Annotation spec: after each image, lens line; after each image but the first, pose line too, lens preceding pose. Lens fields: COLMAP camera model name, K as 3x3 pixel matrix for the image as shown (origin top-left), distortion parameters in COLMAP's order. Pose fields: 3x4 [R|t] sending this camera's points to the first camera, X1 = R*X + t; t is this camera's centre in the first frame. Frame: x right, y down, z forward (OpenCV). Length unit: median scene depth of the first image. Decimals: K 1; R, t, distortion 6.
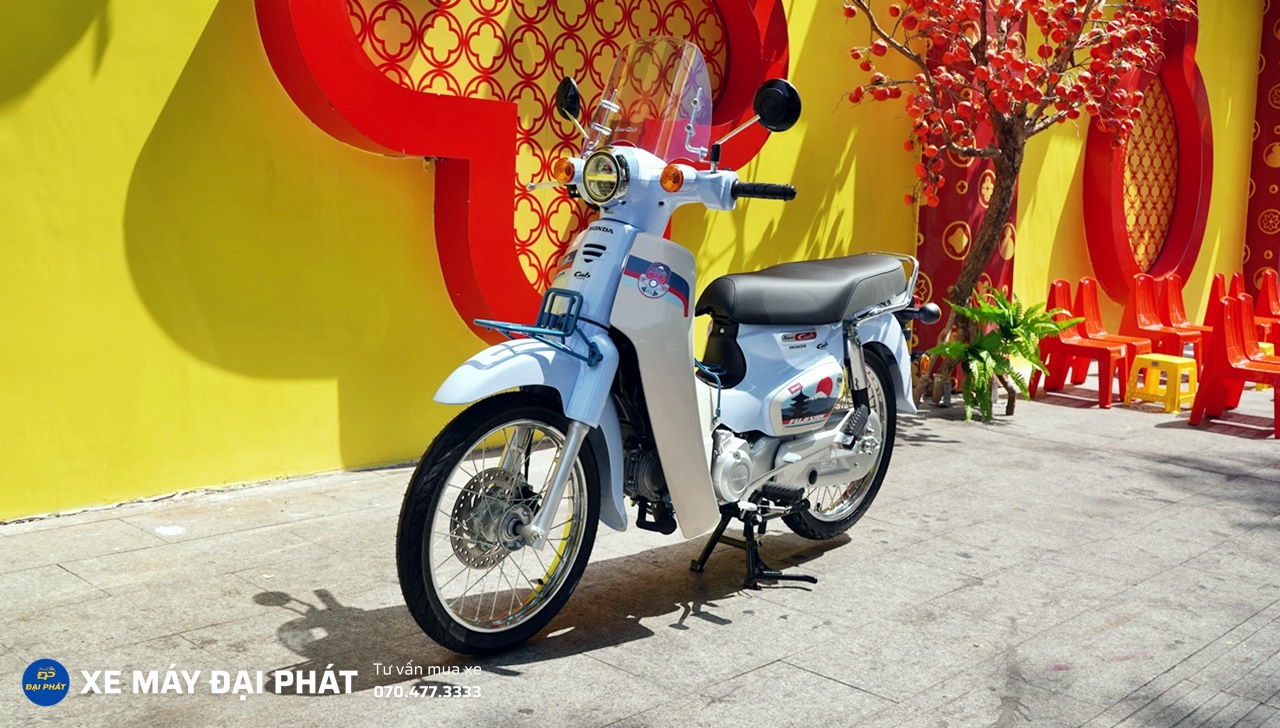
lens RADIAL K [[1326.4, 0, 640.7], [0, 1326.4, 356.0], [0, 0, 1]] dist [-0.073063, 0.000000]
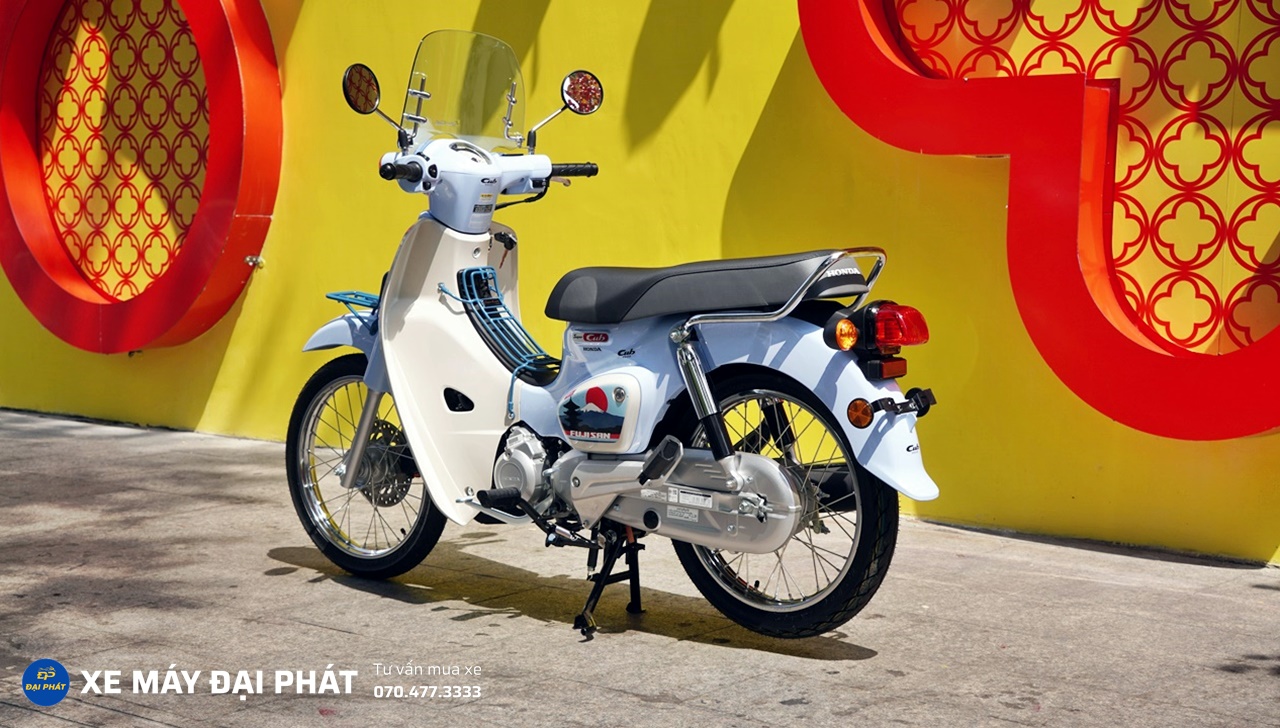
lens RADIAL K [[1890.4, 0, 642.5], [0, 1890.4, 364.2], [0, 0, 1]] dist [0.309709, 0.000000]
pose [[0.039713, 0.035915, -0.998565, 1.005302], [-0.129065, 0.991166, 0.030516, -0.029020], [0.990841, 0.127668, 0.043997, 0.730283]]
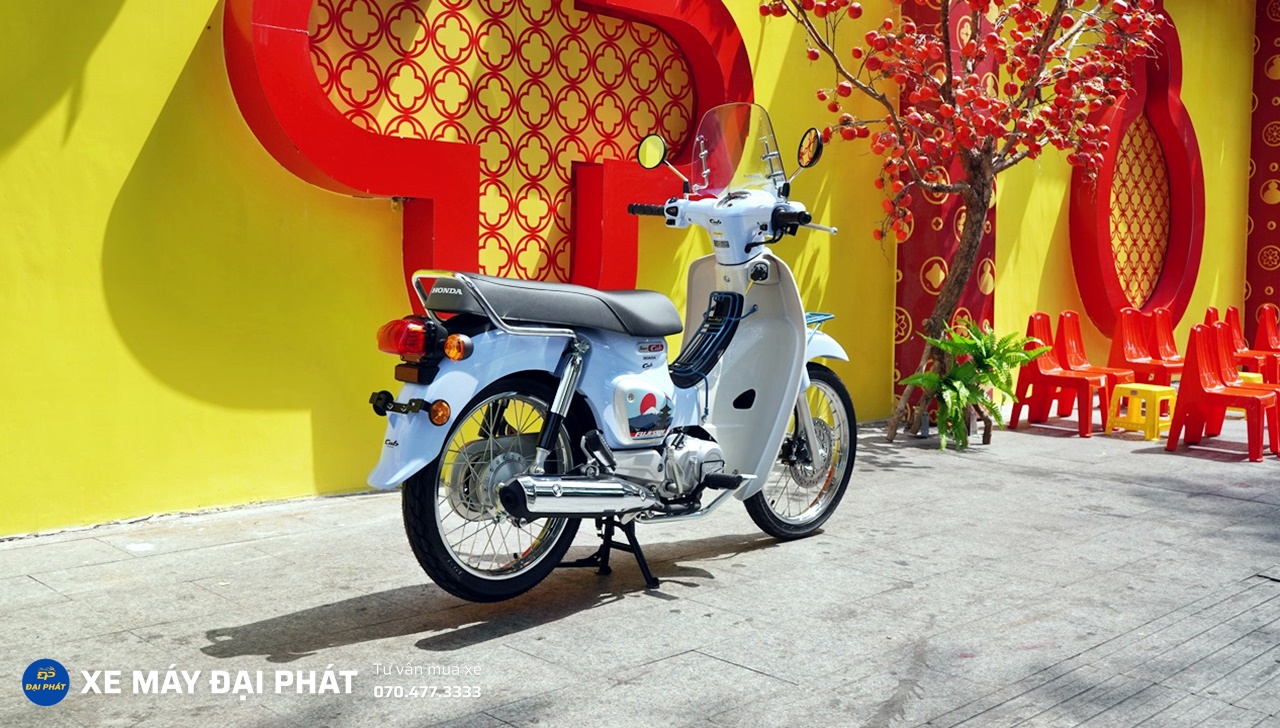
lens RADIAL K [[1326.4, 0, 641.5], [0, 1326.4, 355.7], [0, 0, 1]] dist [-0.073063, 0.000000]
pose [[0.999309, -0.019821, -0.031445, 0.065505], [0.018255, 0.998616, -0.049328, 0.030754], [0.032379, 0.048720, 0.998288, -0.039364]]
